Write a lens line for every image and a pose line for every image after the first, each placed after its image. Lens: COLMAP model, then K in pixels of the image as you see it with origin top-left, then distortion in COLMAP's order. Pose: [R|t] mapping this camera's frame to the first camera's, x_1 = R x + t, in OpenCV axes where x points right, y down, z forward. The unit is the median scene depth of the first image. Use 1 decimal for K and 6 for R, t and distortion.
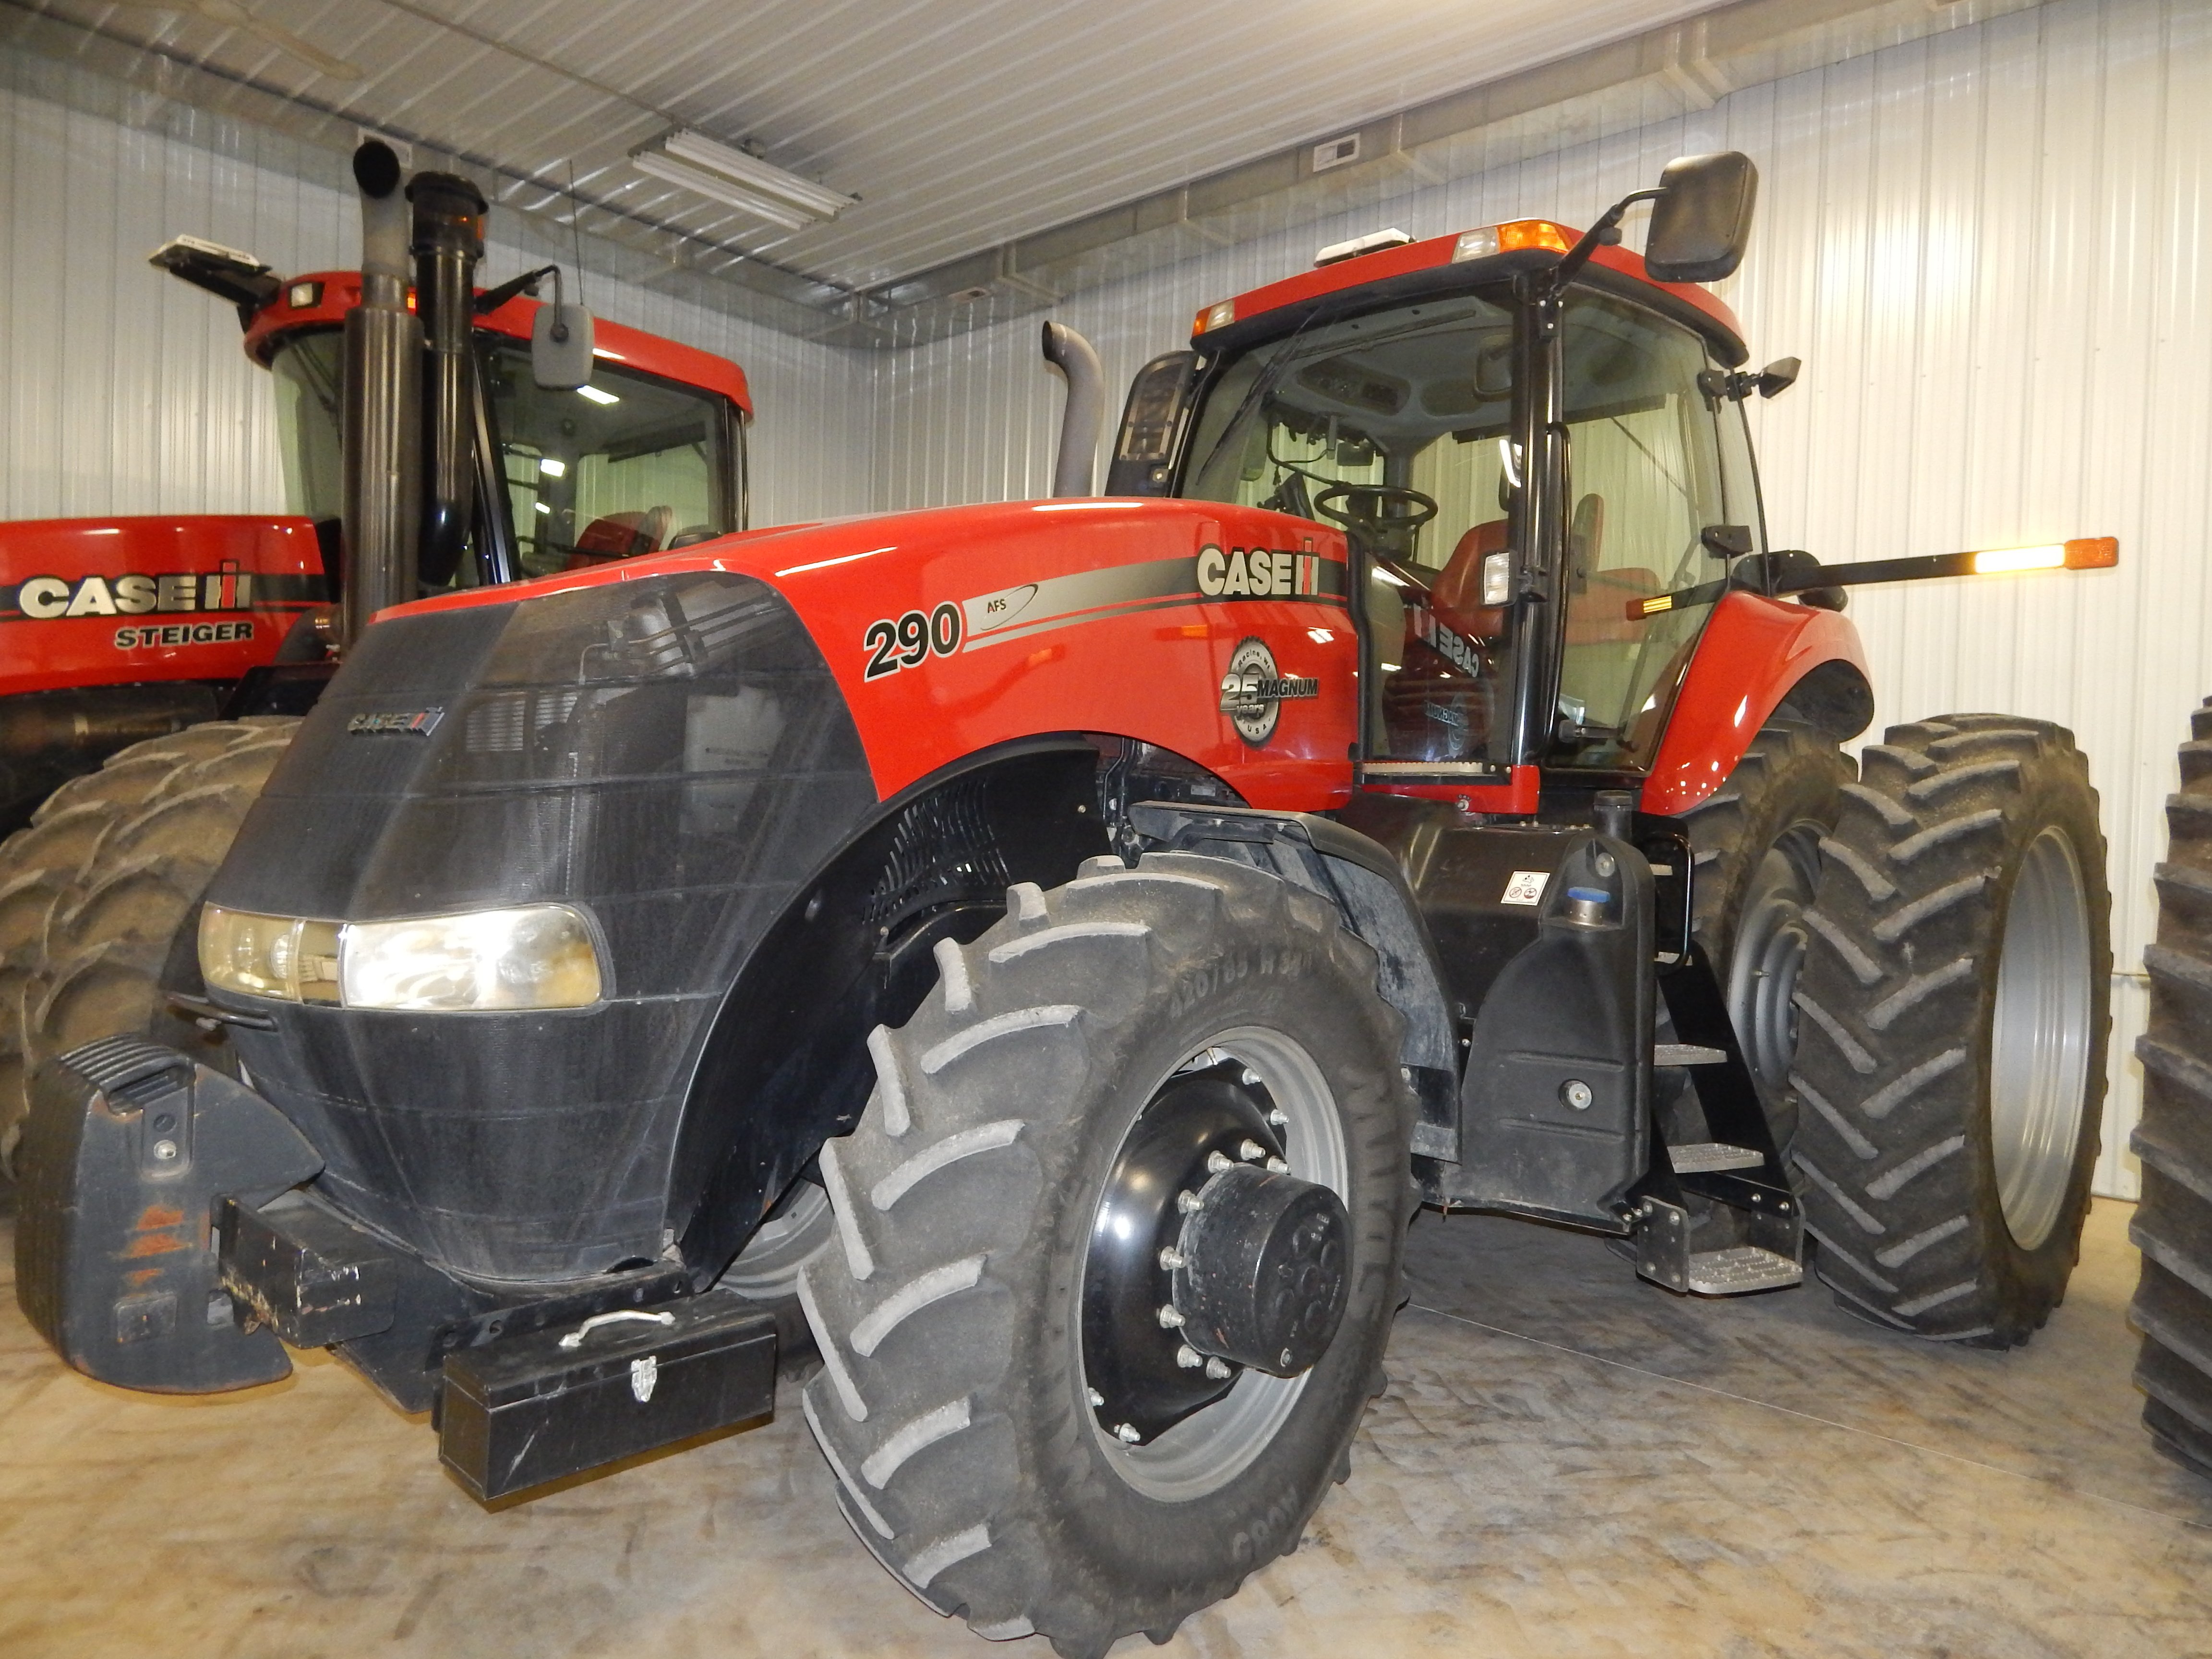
lens RADIAL K [[1510.2, 0, 1130.9], [0, 1510.2, 832.6], [0, 0, 1]] dist [0.010960, -0.002145]
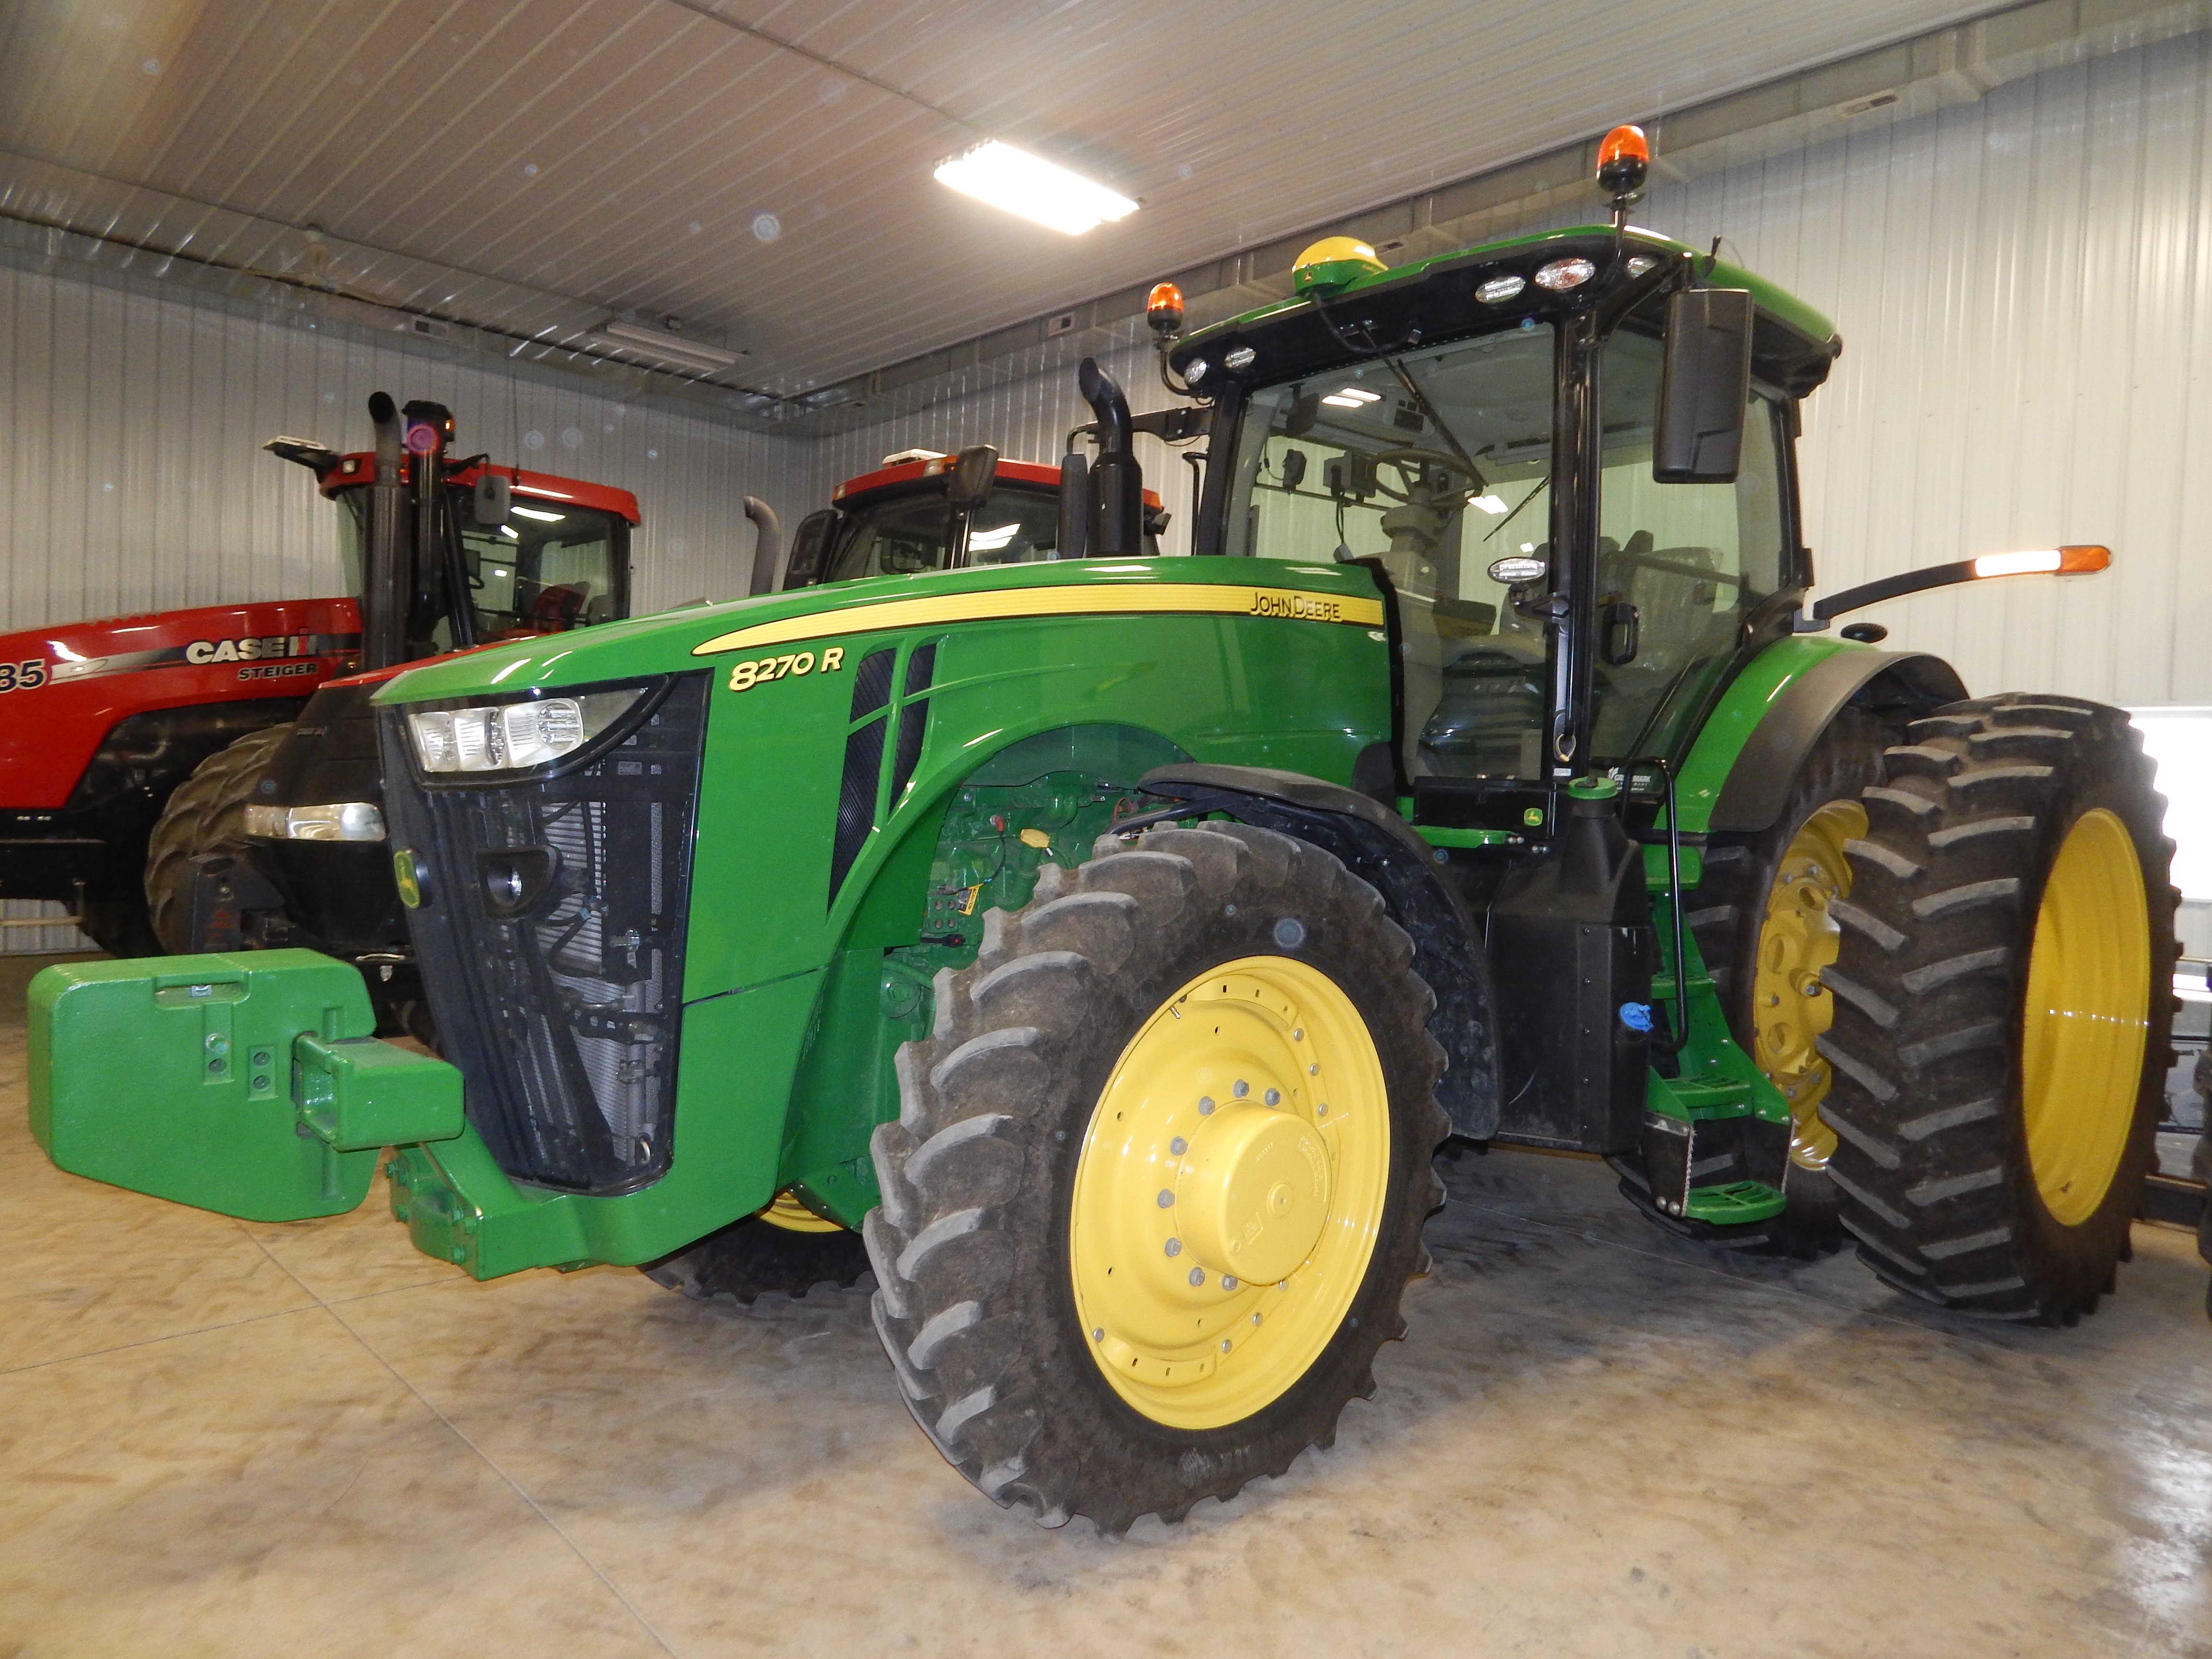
lens RADIAL K [[1510.2, 0, 1106.7], [0, 1510.2, 835.3], [0, 0, 1]] dist [0.010960, -0.002145]
pose [[0.995085, 0.015066, -0.097871, 0.654925], [-0.014218, 0.999855, 0.009350, 0.036494], [0.097998, -0.007913, 0.995155, -0.841700]]
